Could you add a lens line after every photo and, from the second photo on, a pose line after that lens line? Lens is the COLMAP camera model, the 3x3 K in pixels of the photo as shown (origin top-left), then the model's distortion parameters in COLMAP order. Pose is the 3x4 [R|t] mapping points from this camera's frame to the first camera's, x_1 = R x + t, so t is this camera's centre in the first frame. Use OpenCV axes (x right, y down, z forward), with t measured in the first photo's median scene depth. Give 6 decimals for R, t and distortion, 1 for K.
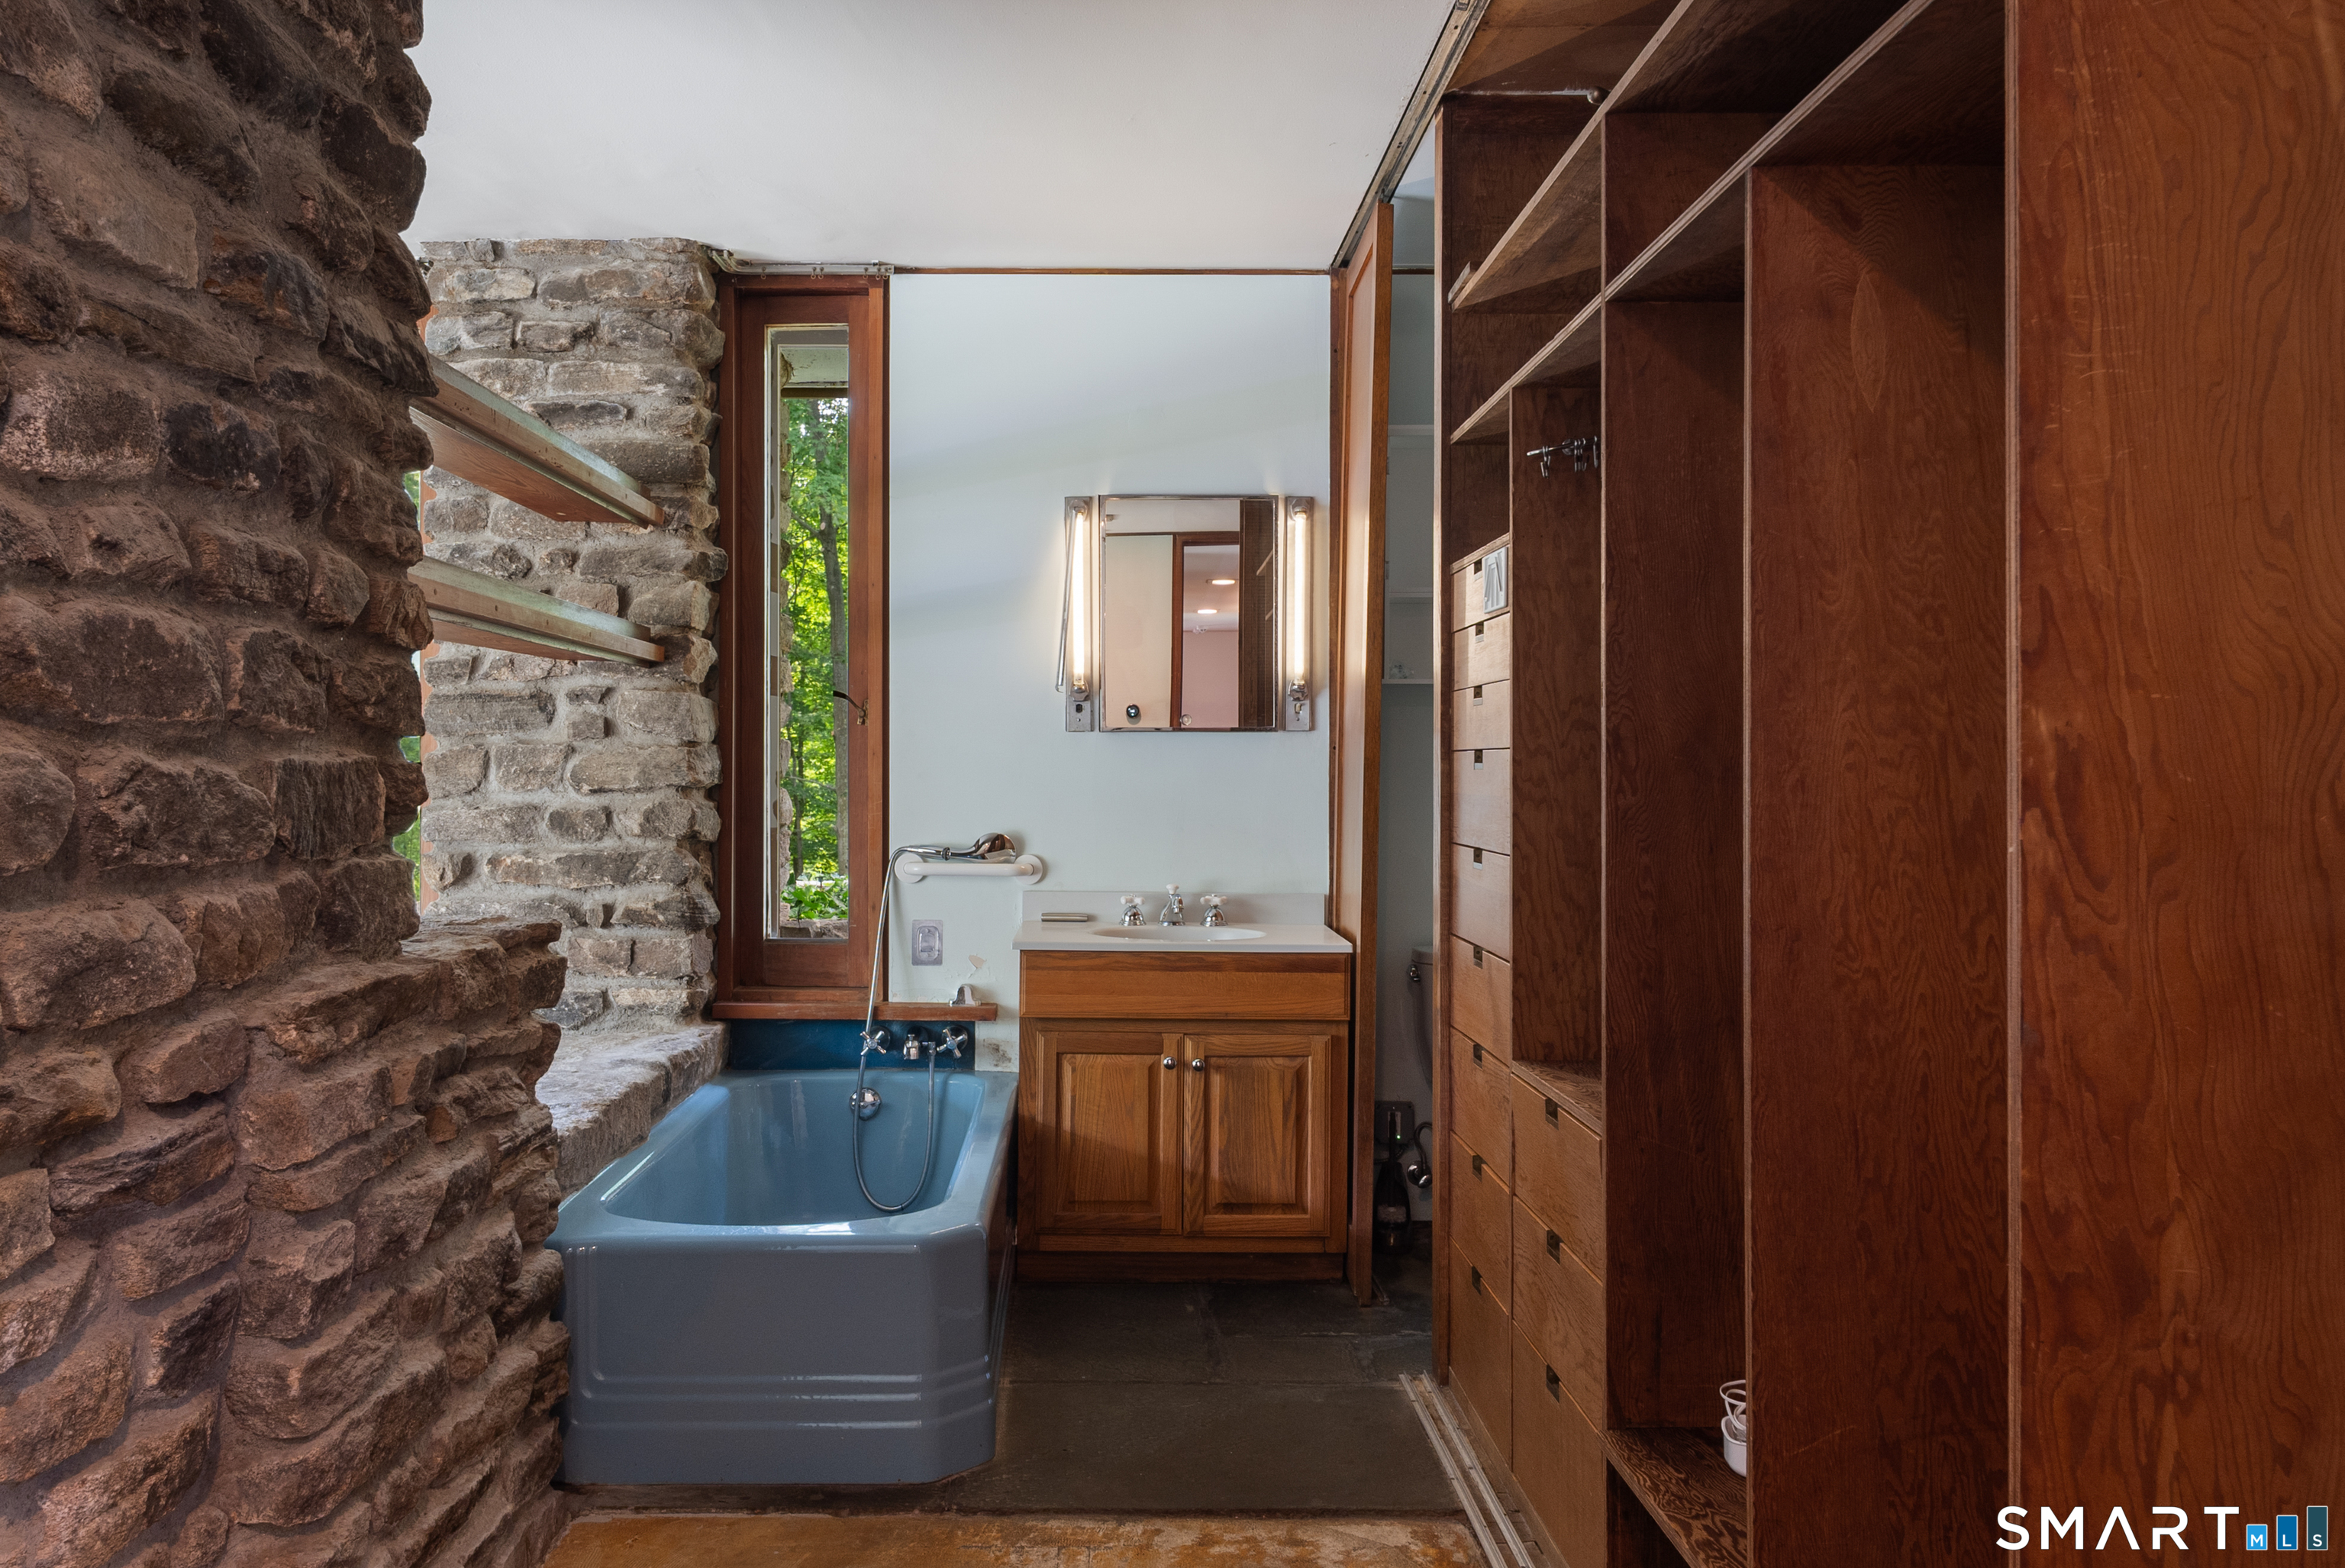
lens RADIAL K [[1700.1, 0, 1172.5], [0, 1700.1, 784.0], [0, 0, 1]] dist [-0.001676, -0.000295]
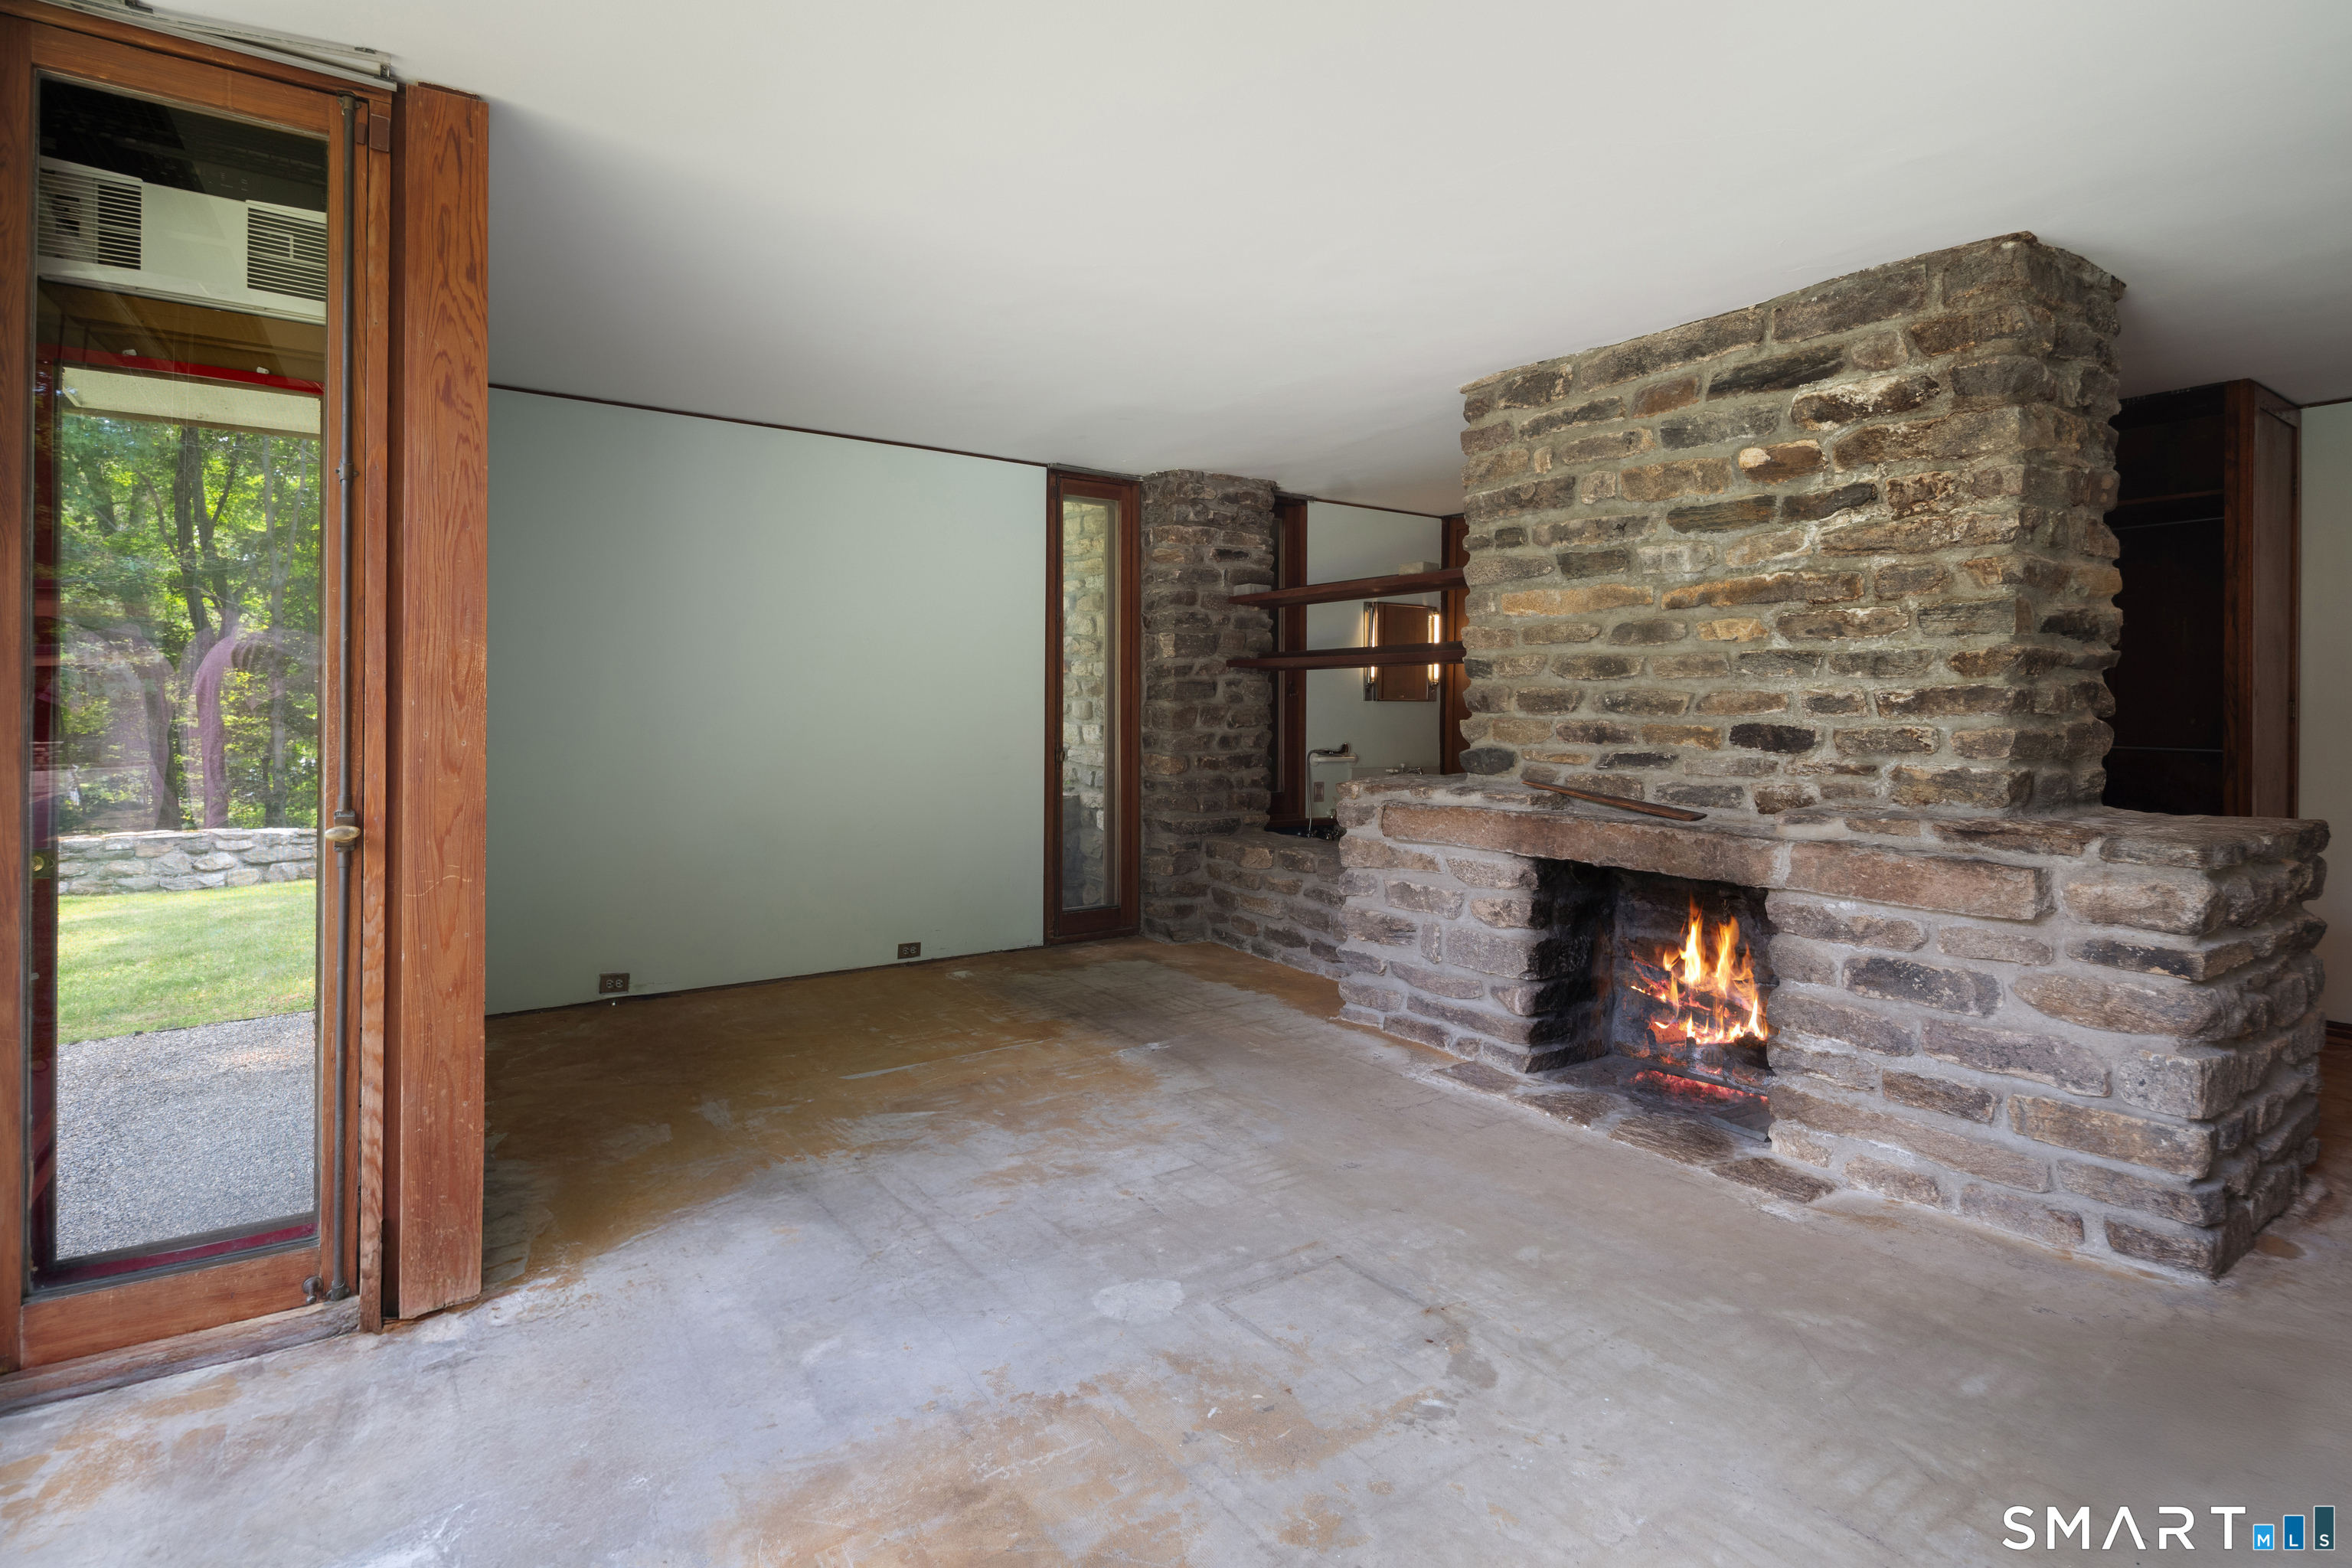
lens RADIAL K [[1167.8, 0, 1176.1], [0, 1167.8, 722.9], [0, 0, 1]] dist [0.003318, -0.001687]
pose [[0.806691, -0.001566, 0.590971, -1.294031], [-0.001107, 0.999991, 0.004160, -0.007053], [-0.590972, -0.004009, 0.806682, -0.173371]]
